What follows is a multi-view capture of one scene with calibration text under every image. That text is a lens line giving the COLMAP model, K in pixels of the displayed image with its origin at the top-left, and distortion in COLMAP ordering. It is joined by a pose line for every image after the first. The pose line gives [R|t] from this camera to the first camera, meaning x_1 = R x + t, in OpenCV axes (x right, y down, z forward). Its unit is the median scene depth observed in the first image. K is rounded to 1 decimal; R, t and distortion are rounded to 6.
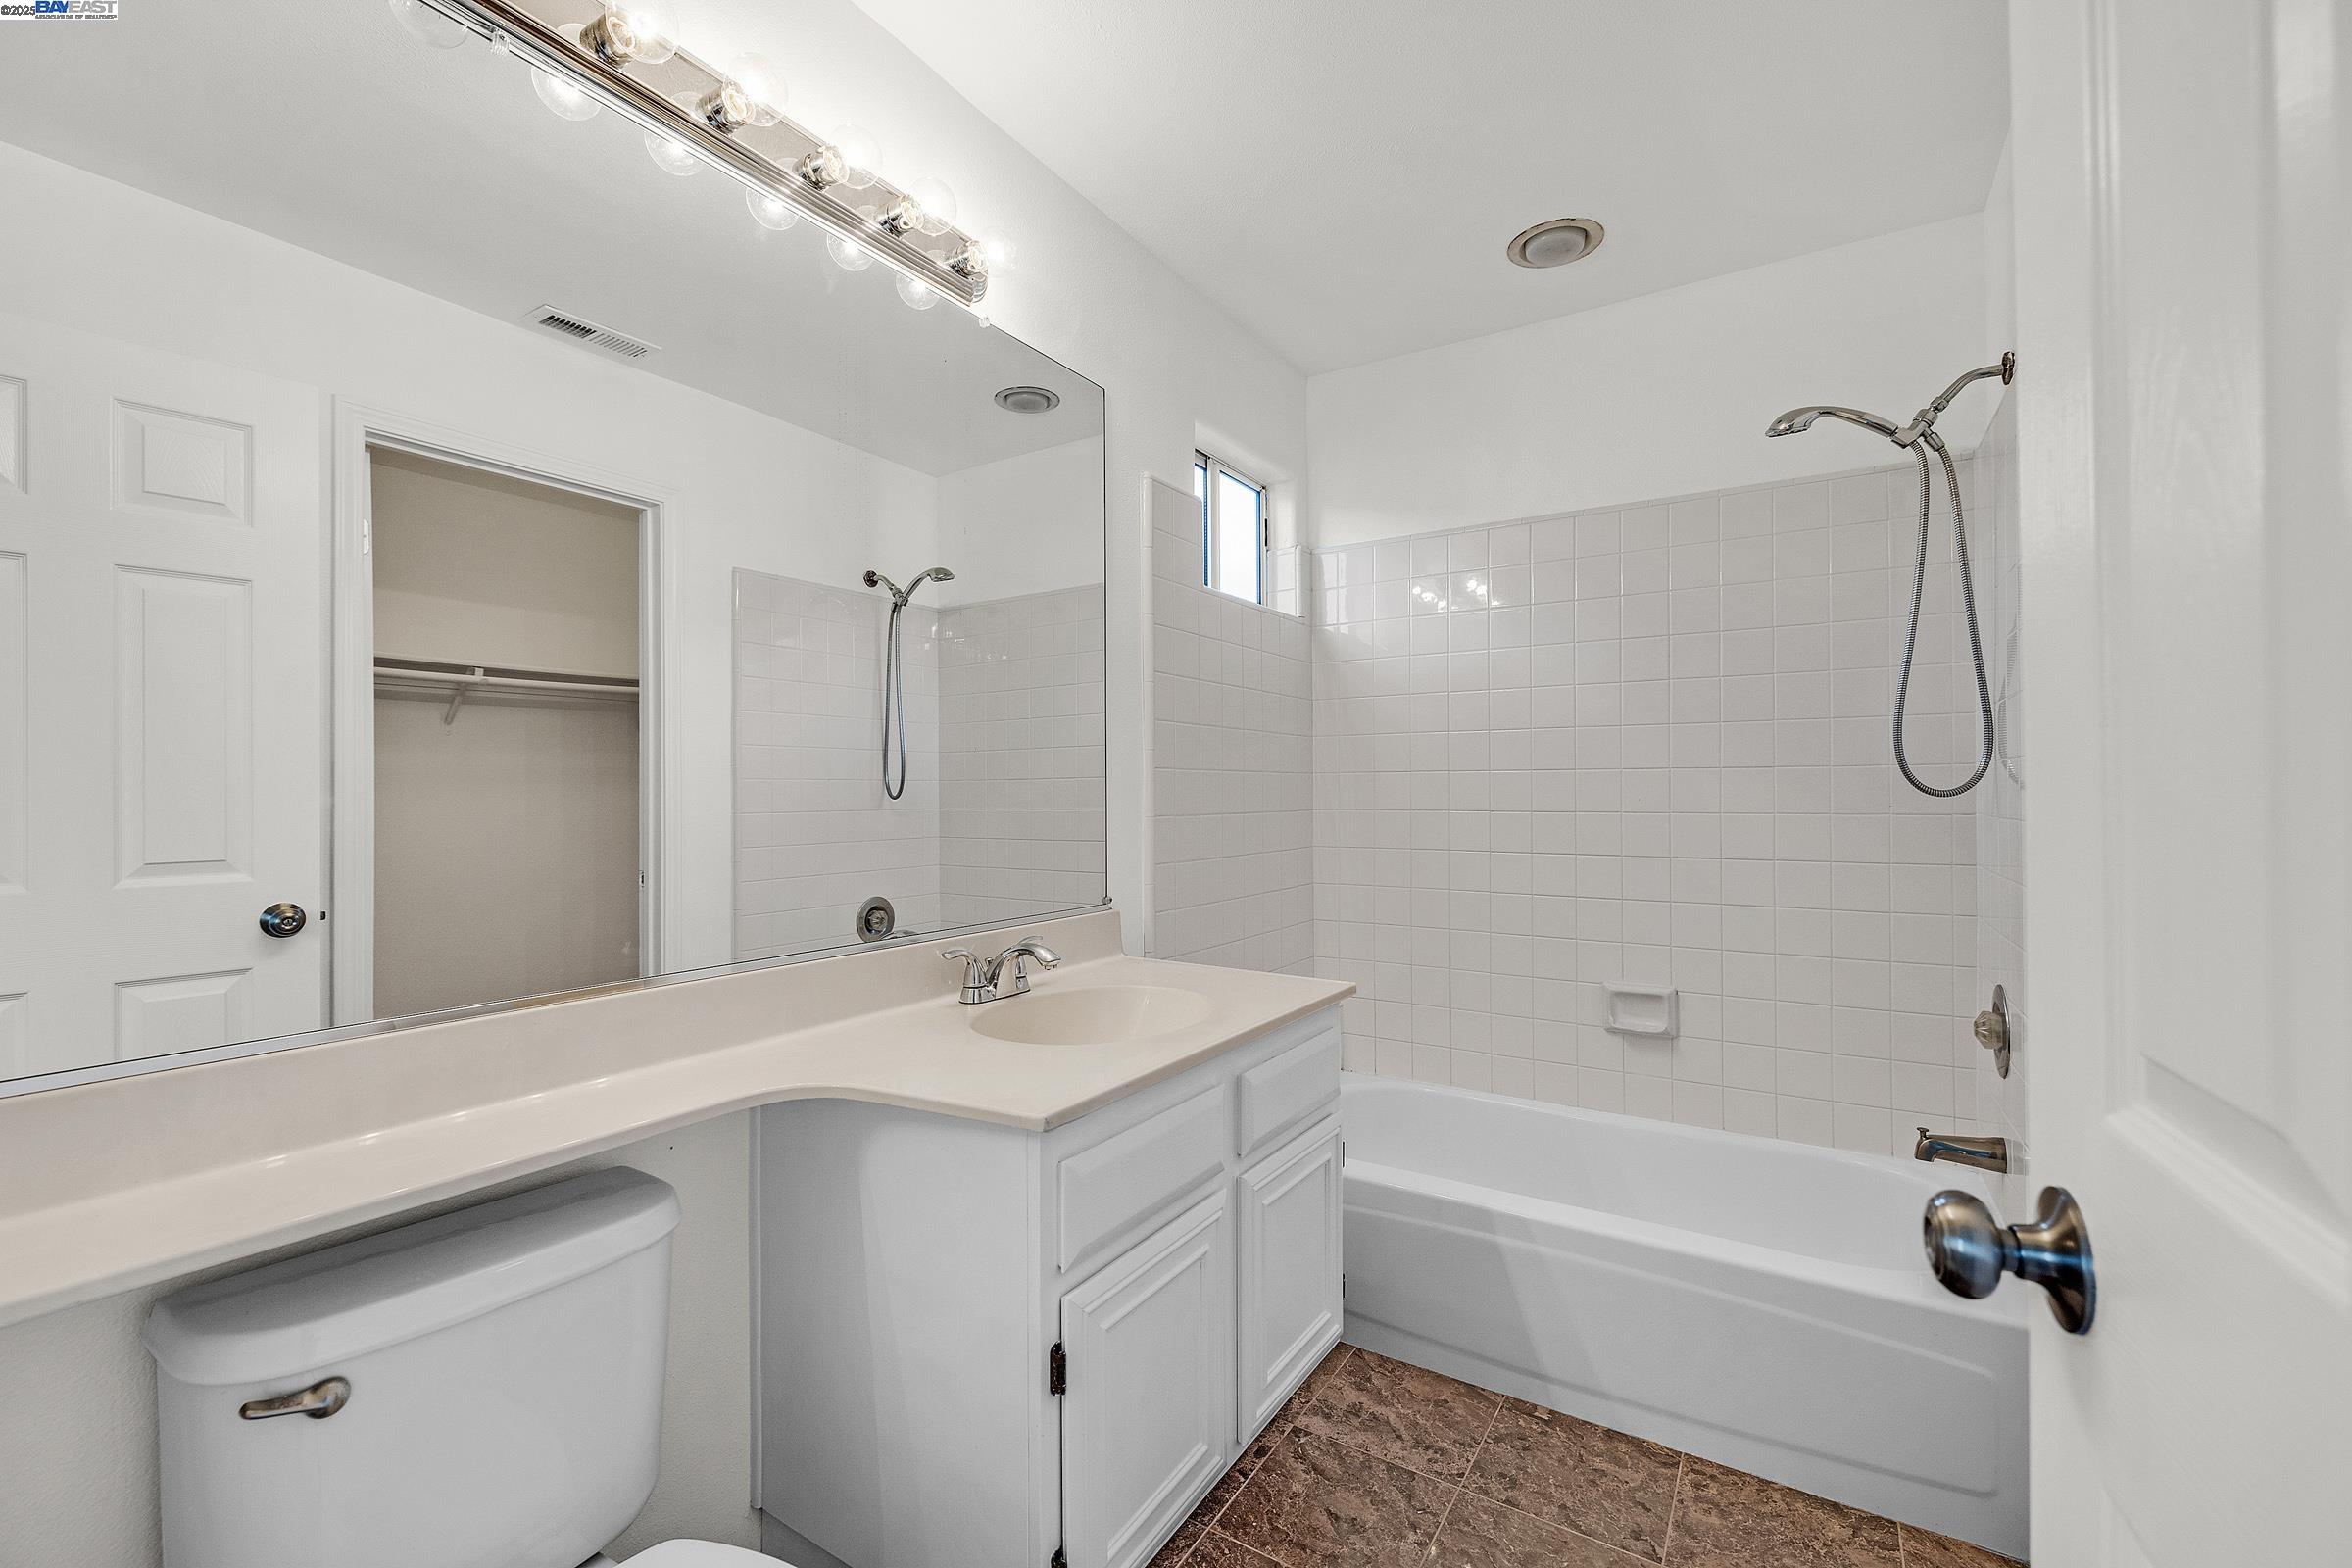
lens RADIAL K [[987.1, 0, 1177.2], [0, 987.1, 786.9], [0, 0, 1]] dist [-0.000450, 0.000013]
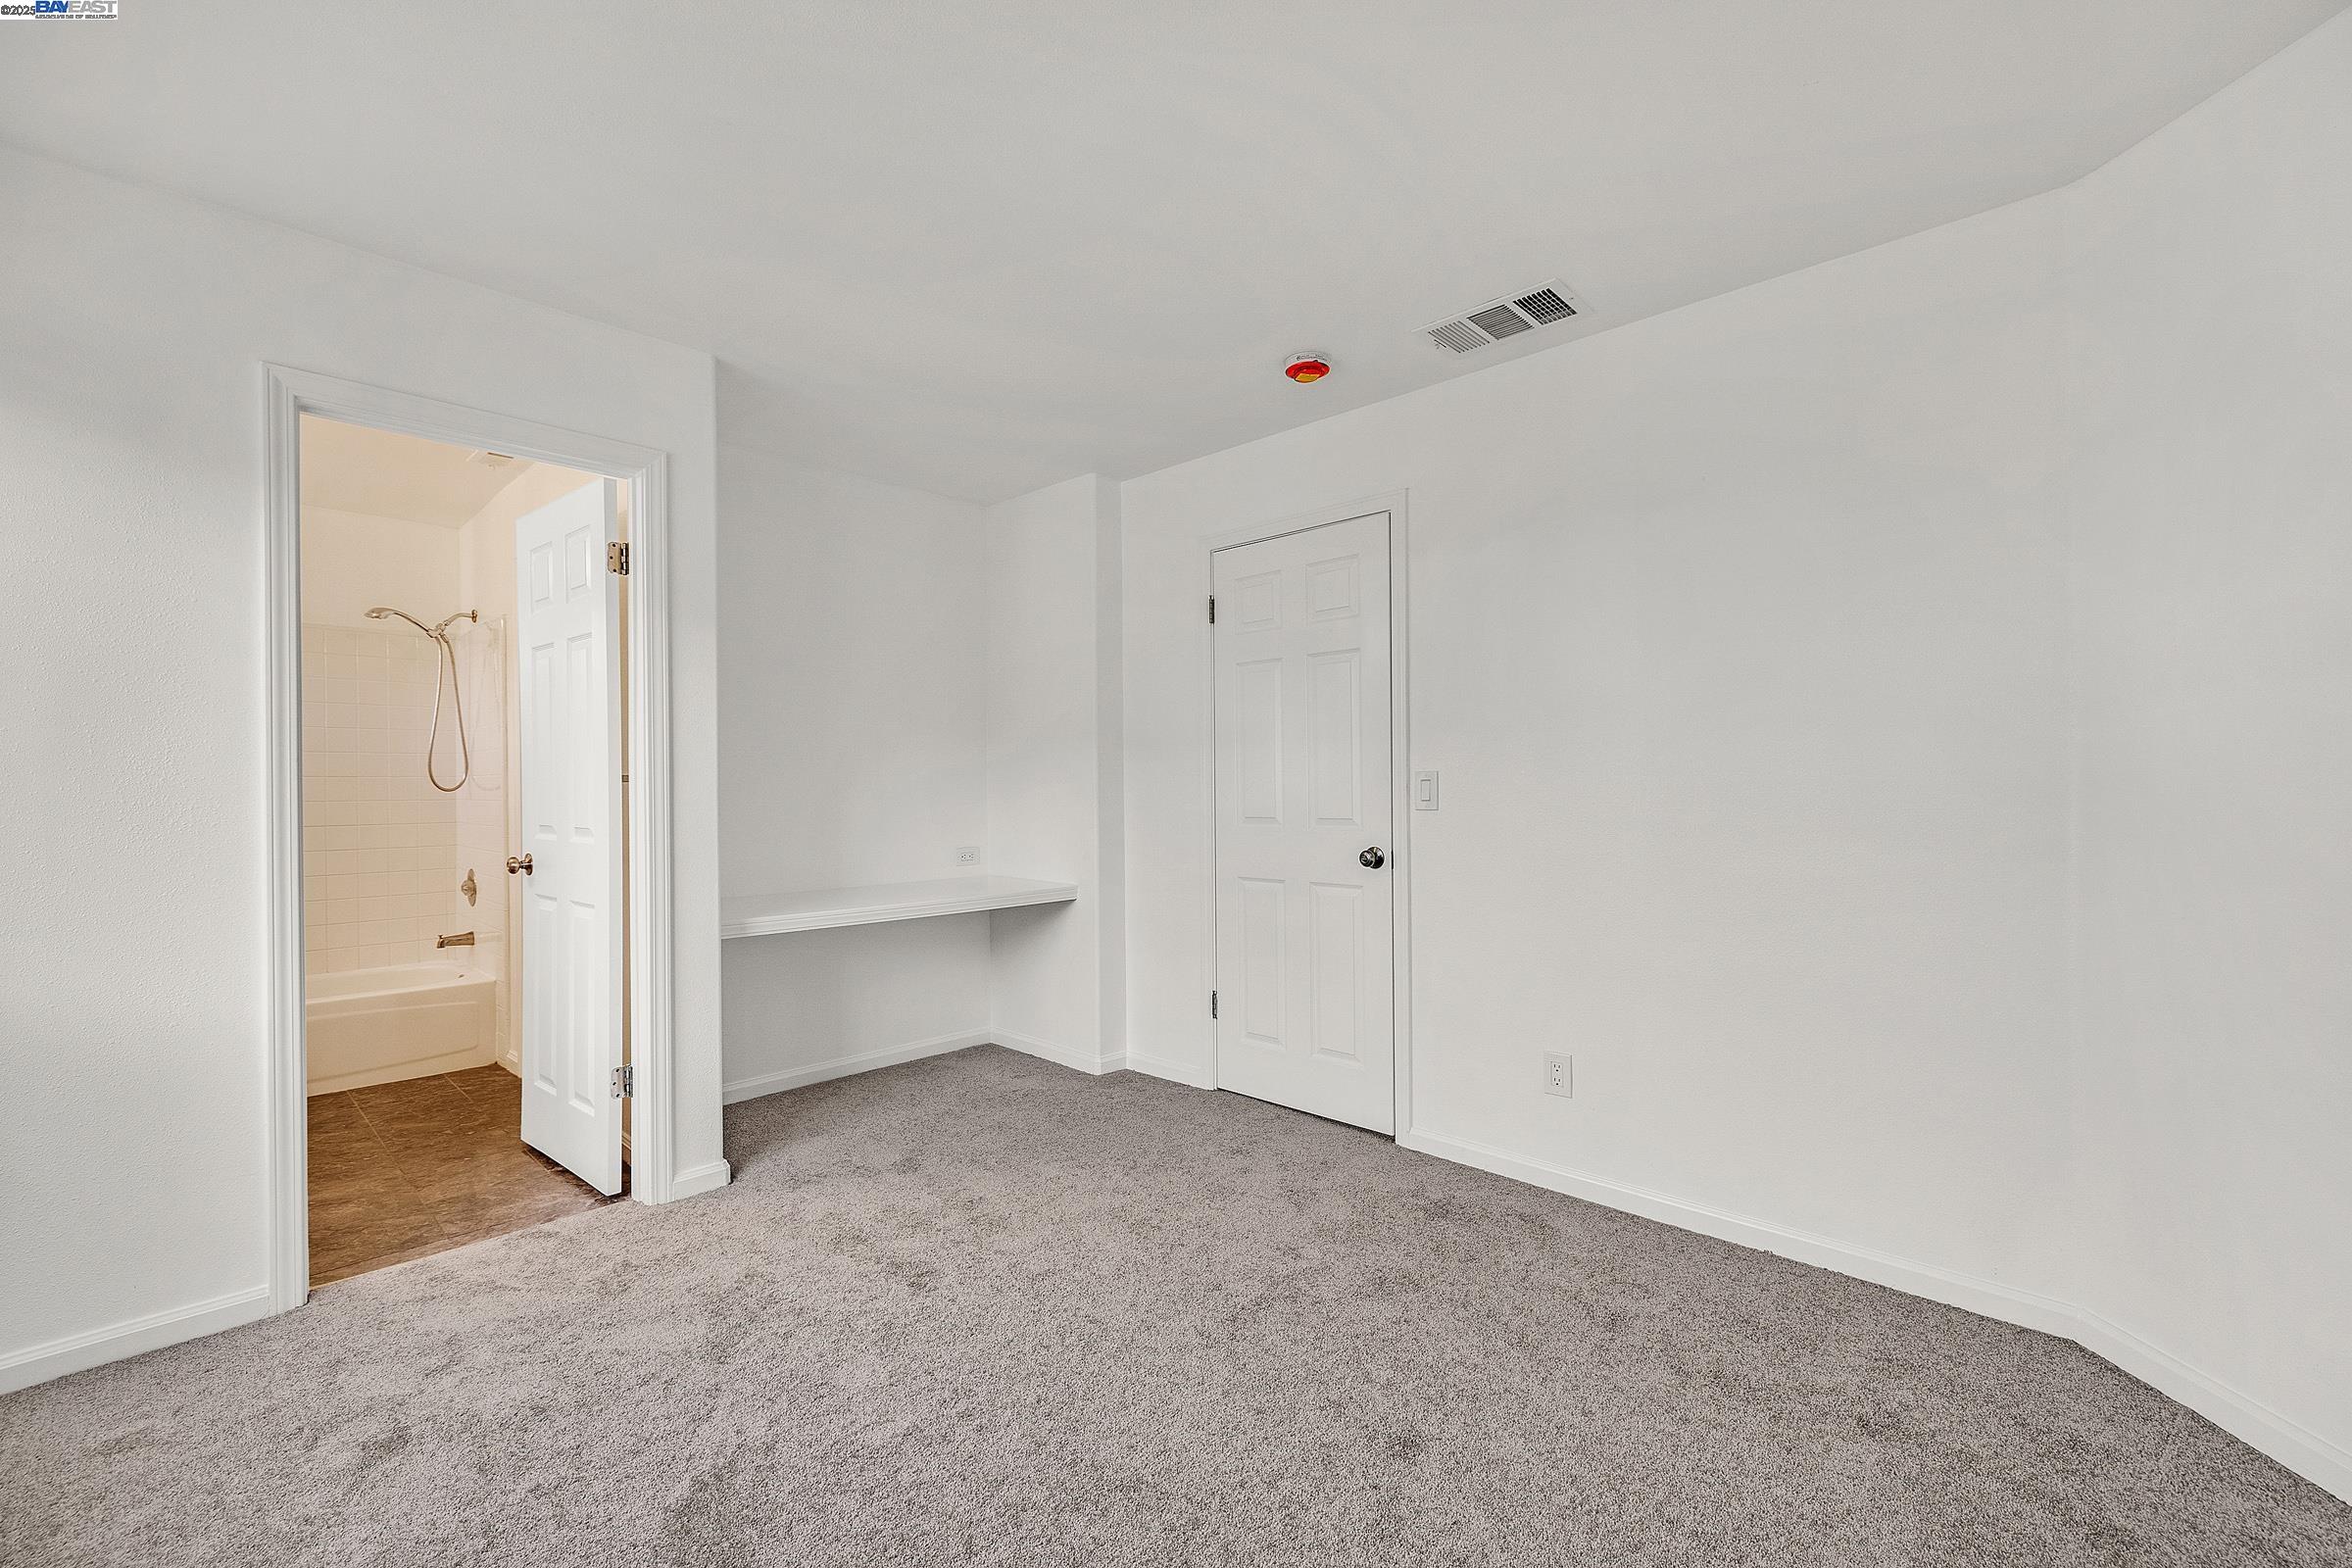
lens RADIAL K [[987.1, 0, 1176.8], [0, 987.1, 784.5], [0, 0, 1]] dist [-0.000450, 0.000013]
pose [[0.182118, -0.000817, 0.983276, -1.238826], [-0.000552, 0.999999, 0.000933, -0.009674], [-0.983277, -0.000713, 0.182117, -1.150033]]
